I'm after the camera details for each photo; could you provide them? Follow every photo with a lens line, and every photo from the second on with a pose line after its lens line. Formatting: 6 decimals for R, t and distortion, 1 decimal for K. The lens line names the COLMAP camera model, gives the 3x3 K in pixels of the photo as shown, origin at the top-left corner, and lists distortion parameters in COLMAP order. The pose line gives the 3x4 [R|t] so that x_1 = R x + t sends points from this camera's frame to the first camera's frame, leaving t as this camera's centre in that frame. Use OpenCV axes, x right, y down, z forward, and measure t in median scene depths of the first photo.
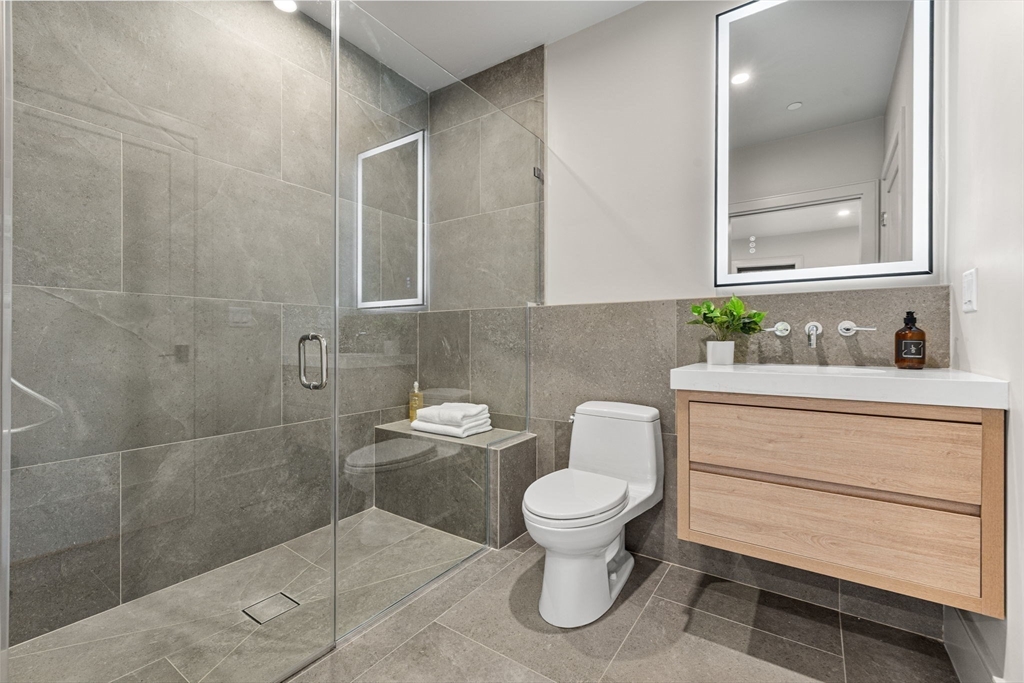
lens RADIAL K [[434.6, 0, 512.0], [0, 434.6, 341.5], [0, 0, 1]] dist [0.003900, -0.000115]
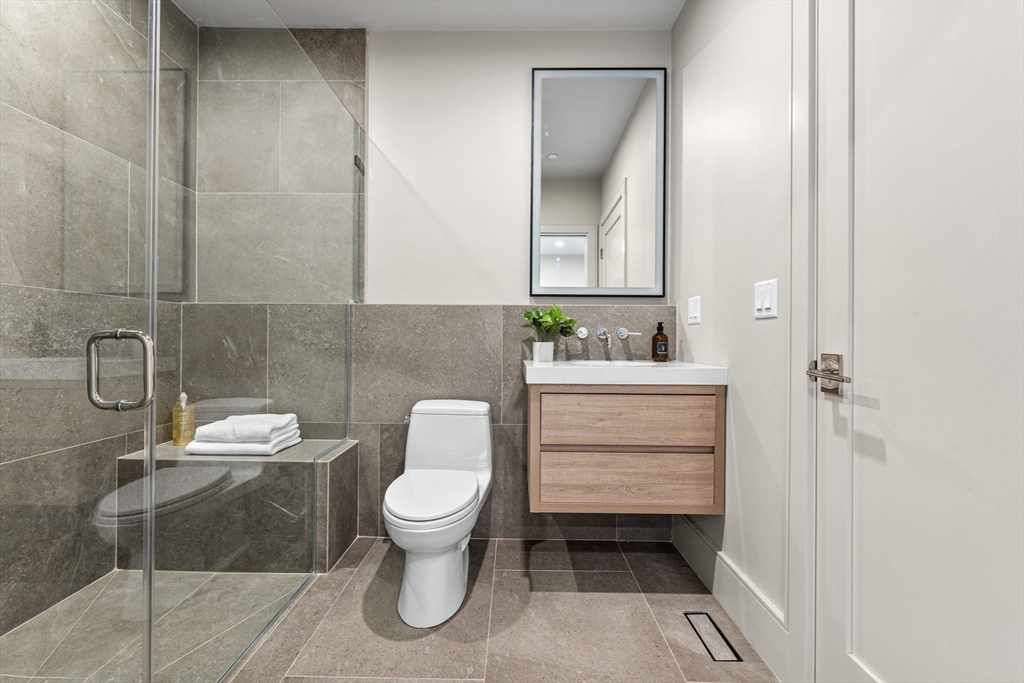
lens RADIAL K [[422.6, 0, 512.0], [0, 422.6, 341.5], [0, 0, 1]] dist [-0.000089, -0.000212]
pose [[0.833481, 0.003583, 0.552536, -0.236622], [-0.004097, 0.999992, -0.000305, -0.001582], [-0.552532, -0.002010, 0.833489, 0.075810]]
